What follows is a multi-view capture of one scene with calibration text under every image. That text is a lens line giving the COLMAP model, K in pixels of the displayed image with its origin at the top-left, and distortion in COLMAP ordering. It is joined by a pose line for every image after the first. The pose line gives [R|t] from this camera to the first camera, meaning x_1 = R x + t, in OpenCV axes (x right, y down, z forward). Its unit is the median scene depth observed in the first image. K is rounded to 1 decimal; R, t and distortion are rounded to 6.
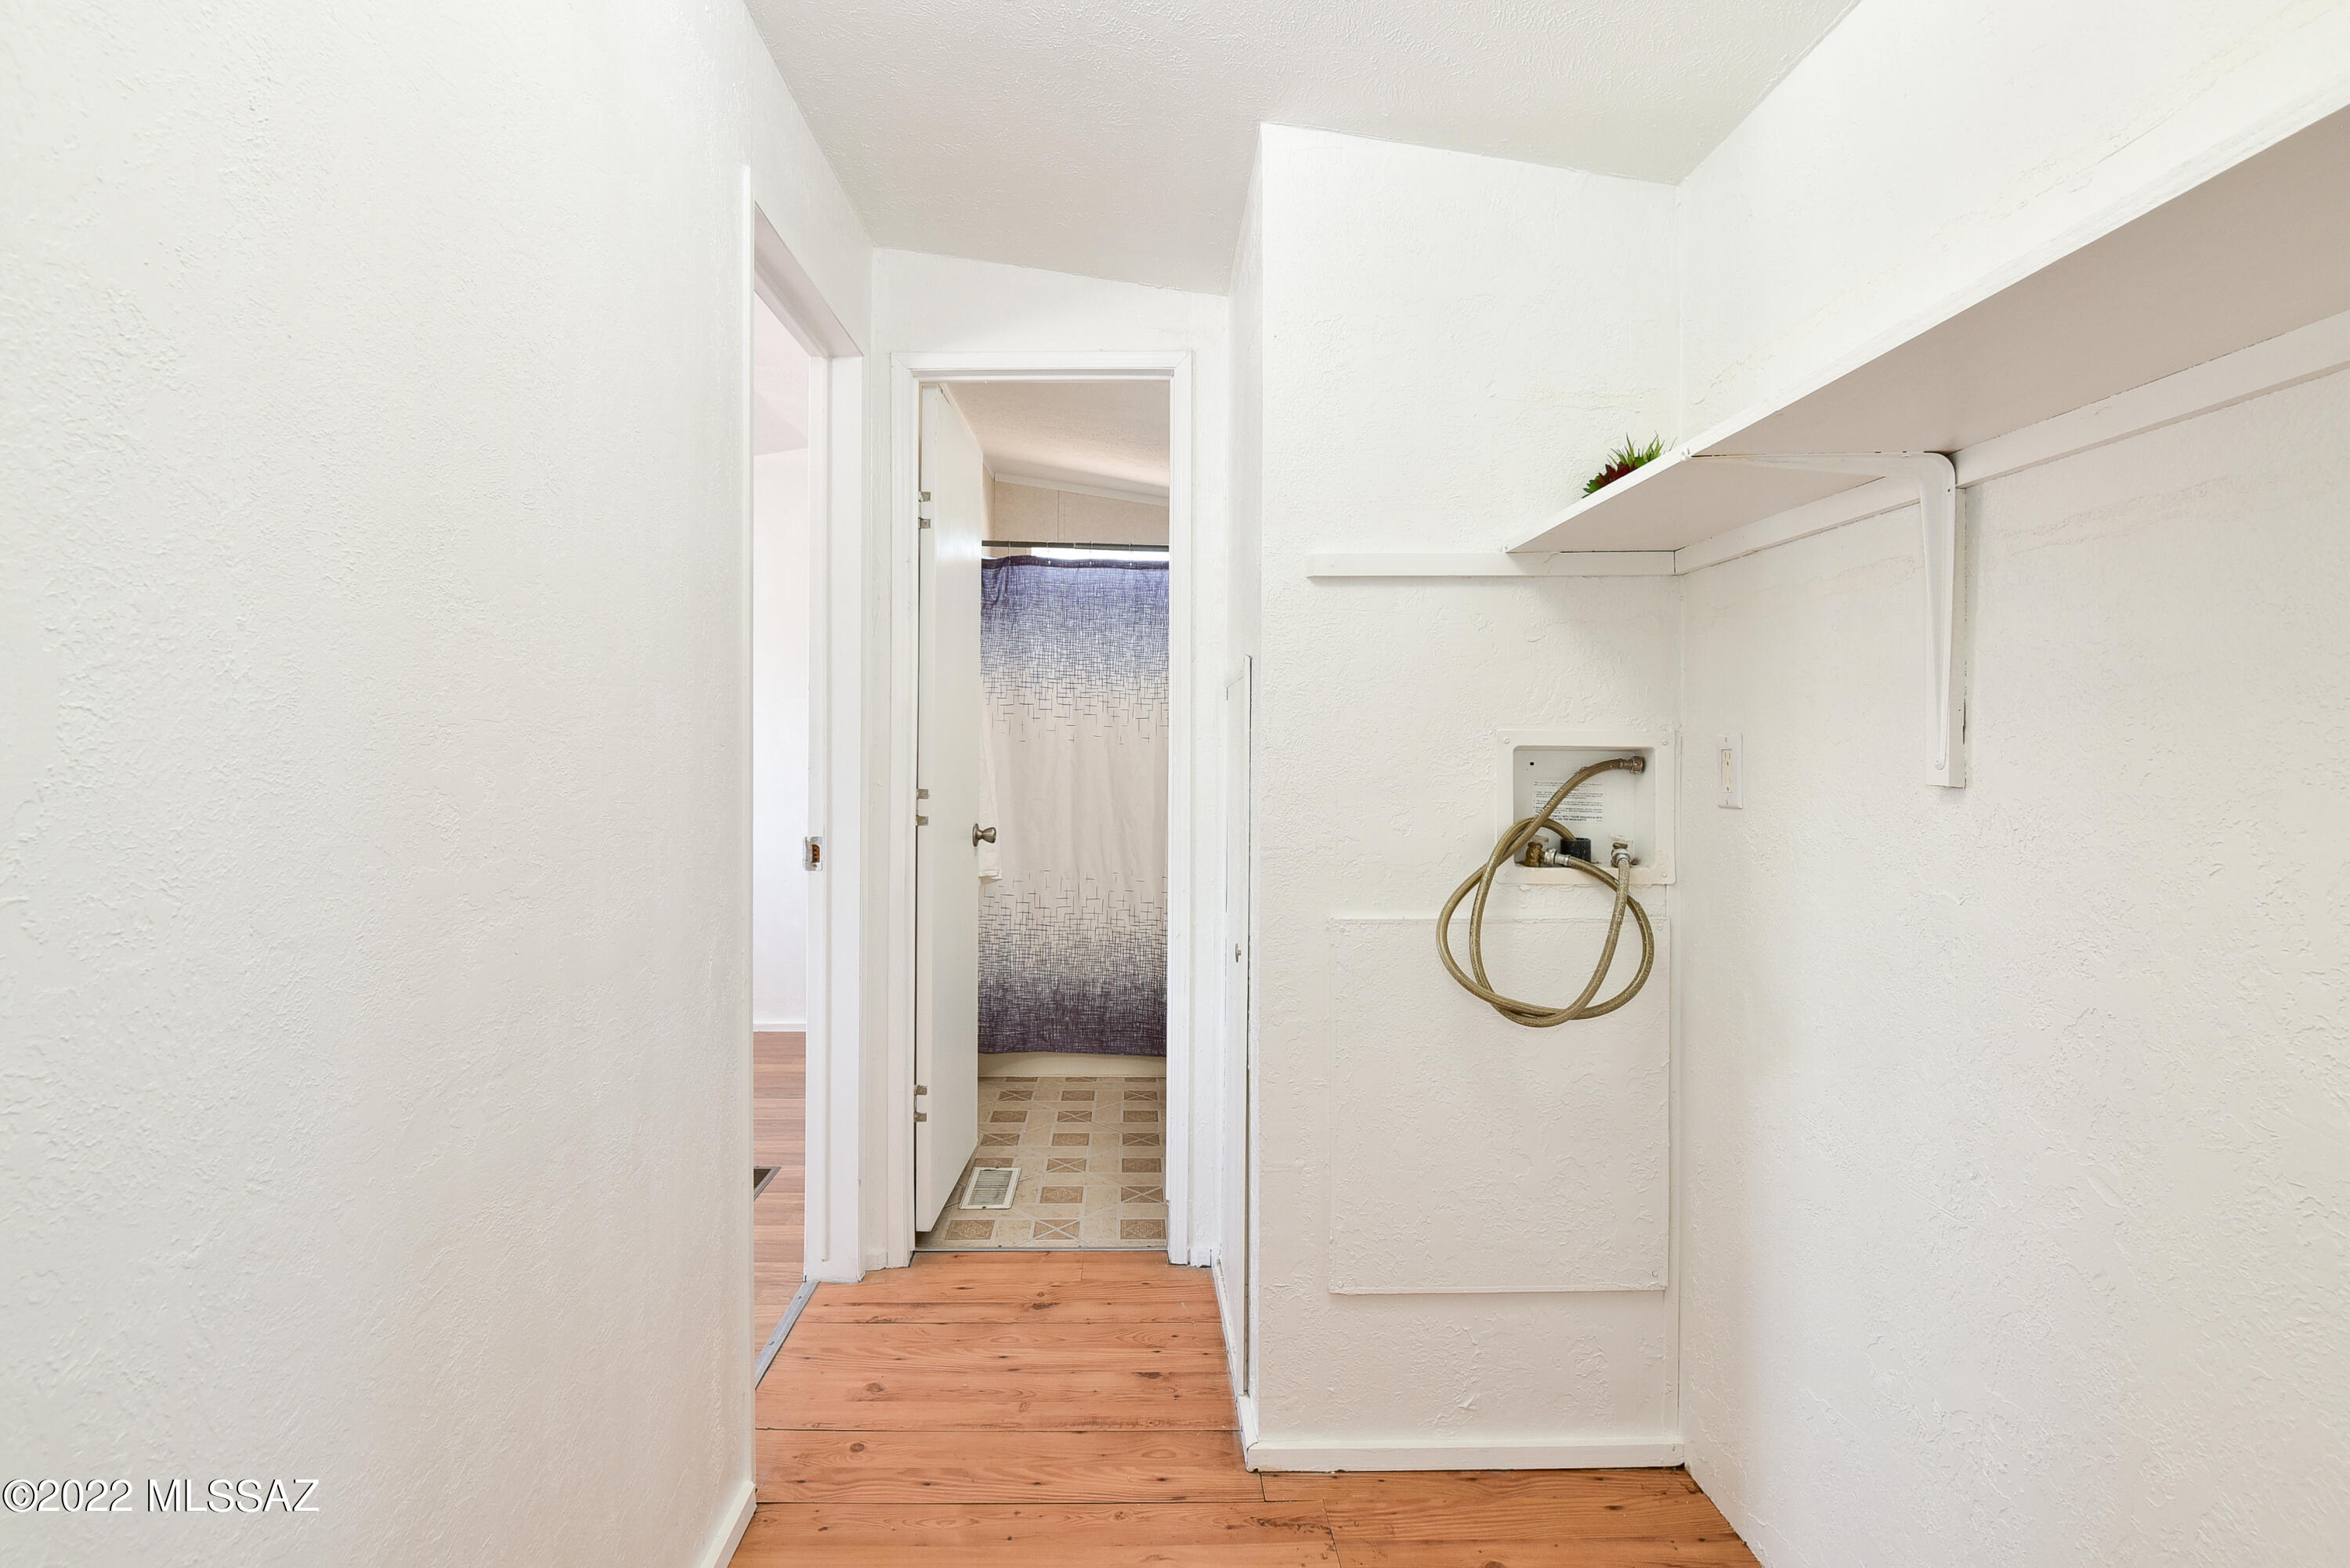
lens RADIAL K [[1094.1, 0, 1187.9], [0, 1094.1, 792.9], [0, 0, 1]] dist [-0.004890, -0.015039]
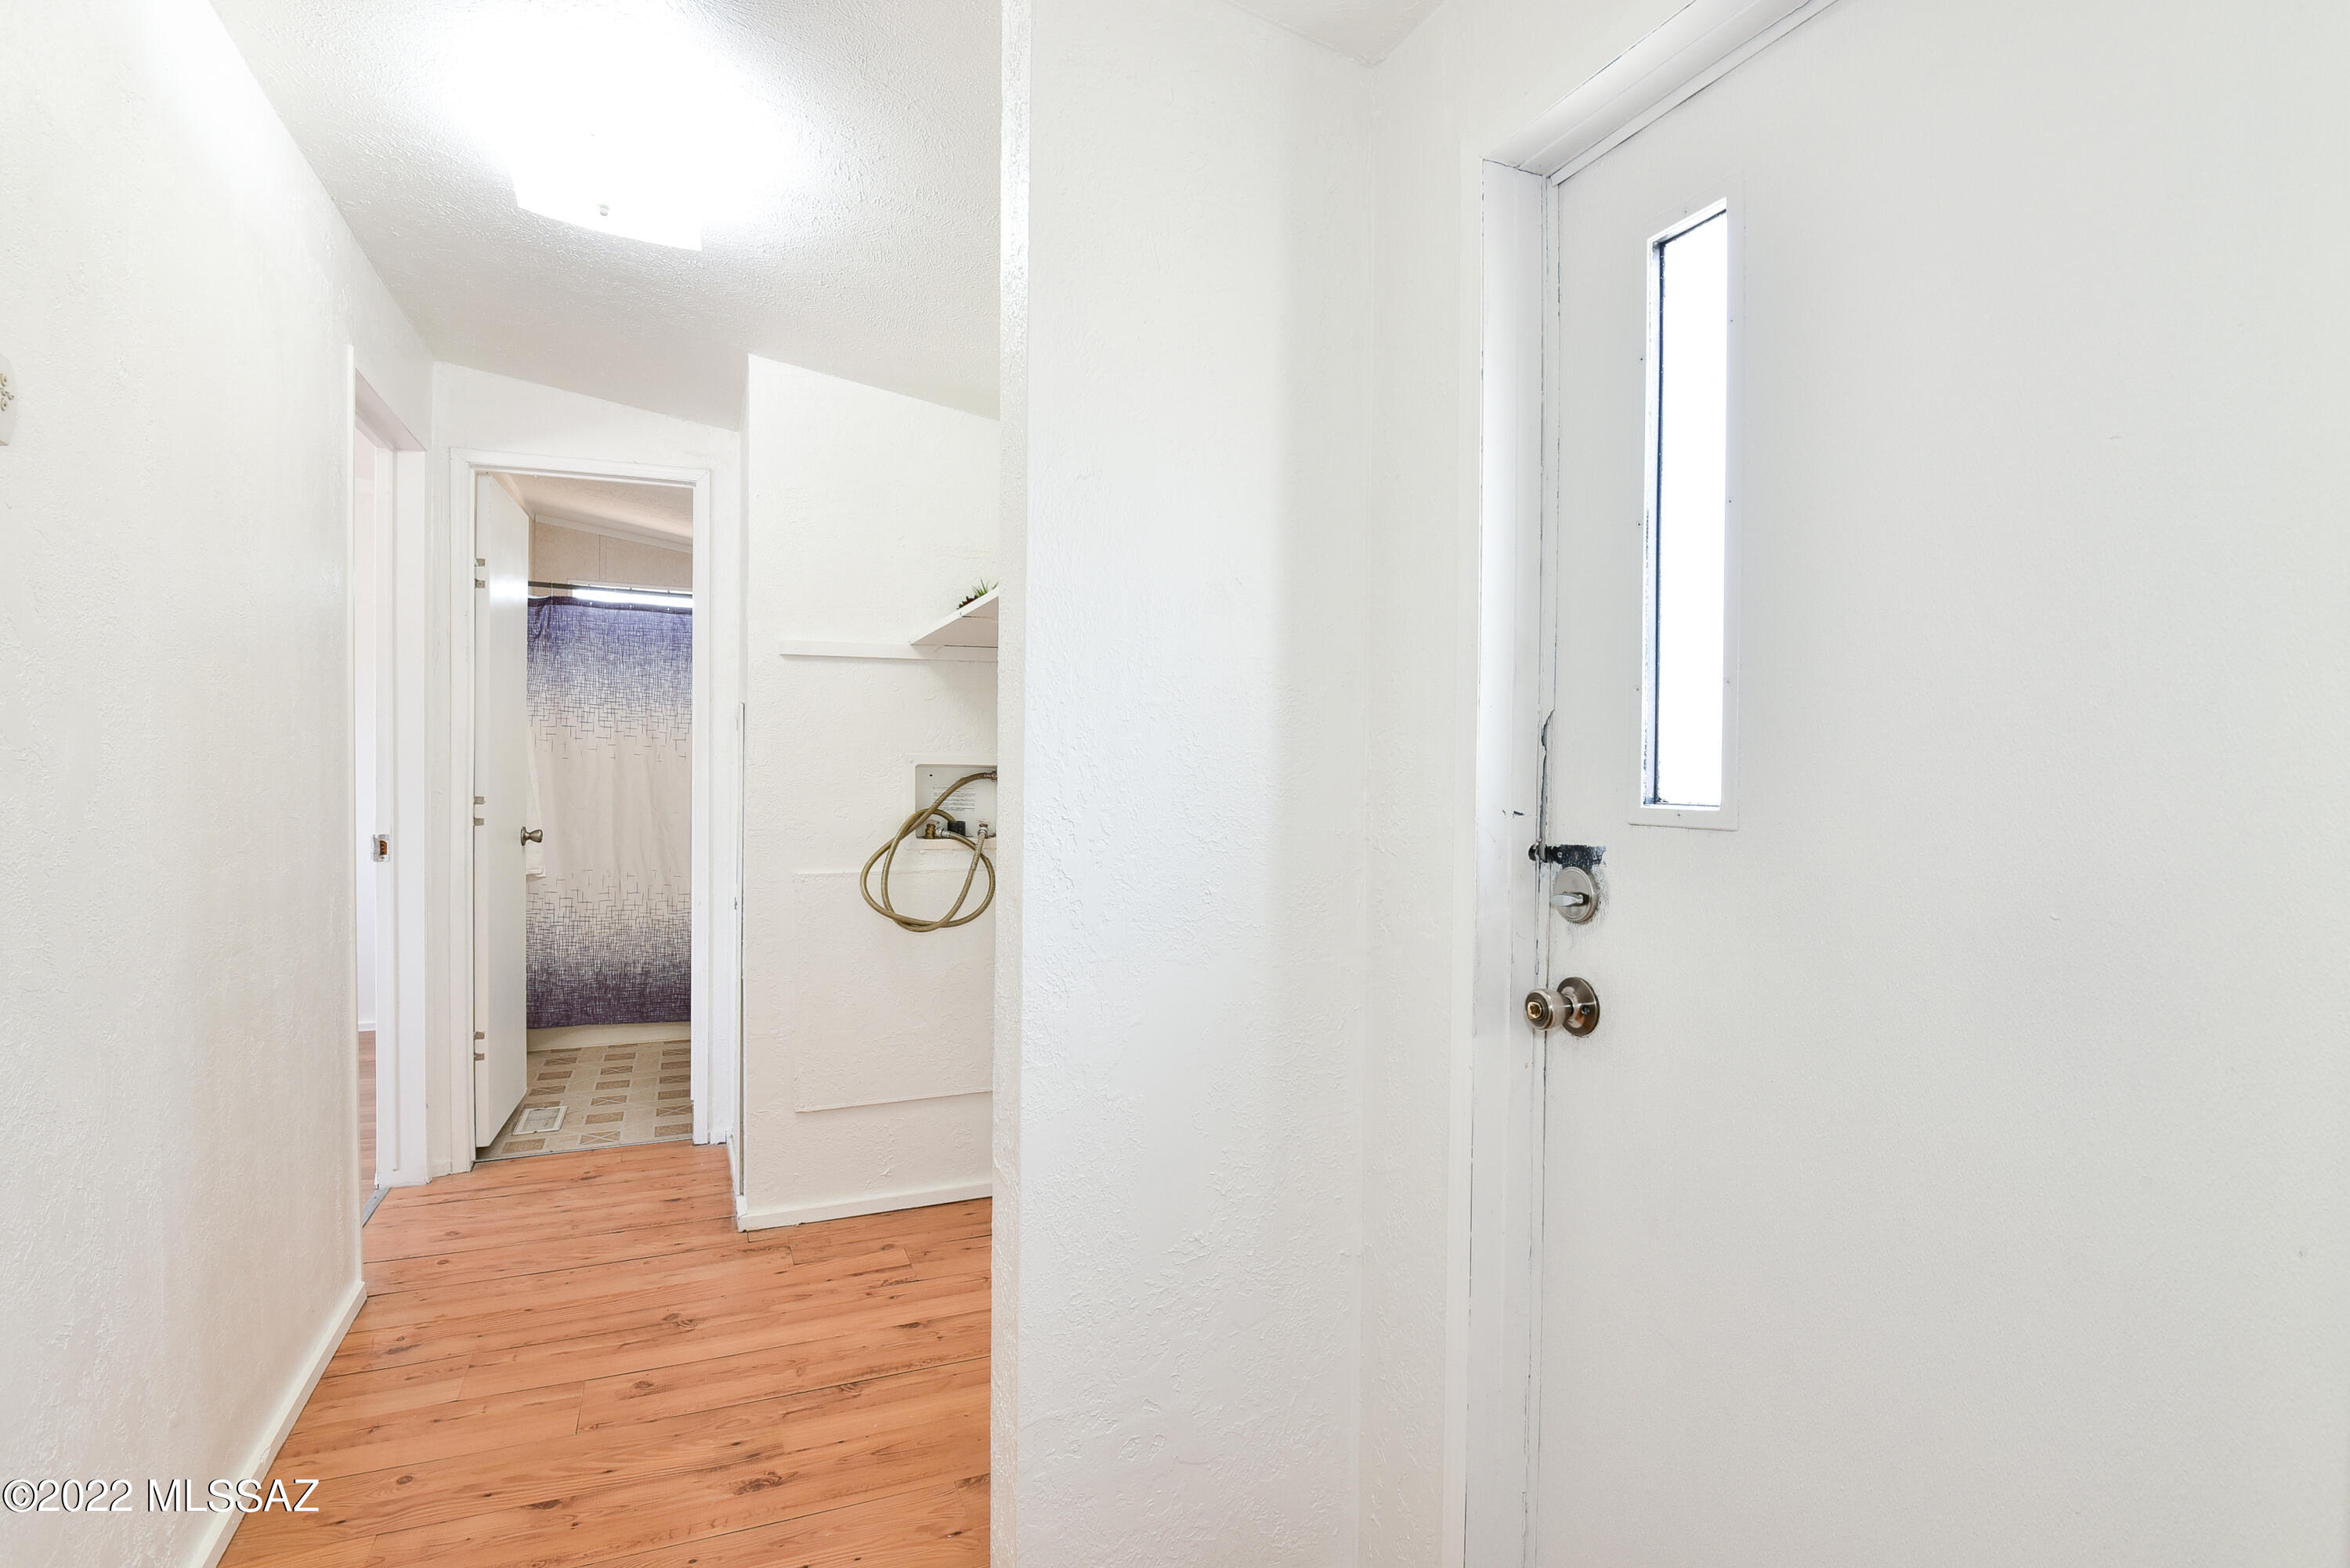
lens RADIAL K [[1094.1, 0, 1187.9], [0, 1094.1, 792.9], [0, 0, 1]] dist [-0.004890, -0.015039]
pose [[0.930304, -0.005064, 0.366753, 0.055332], [0.011039, 0.999838, -0.014196, 0.018733], [-0.366622, 0.017256, 0.930210, -0.456049]]
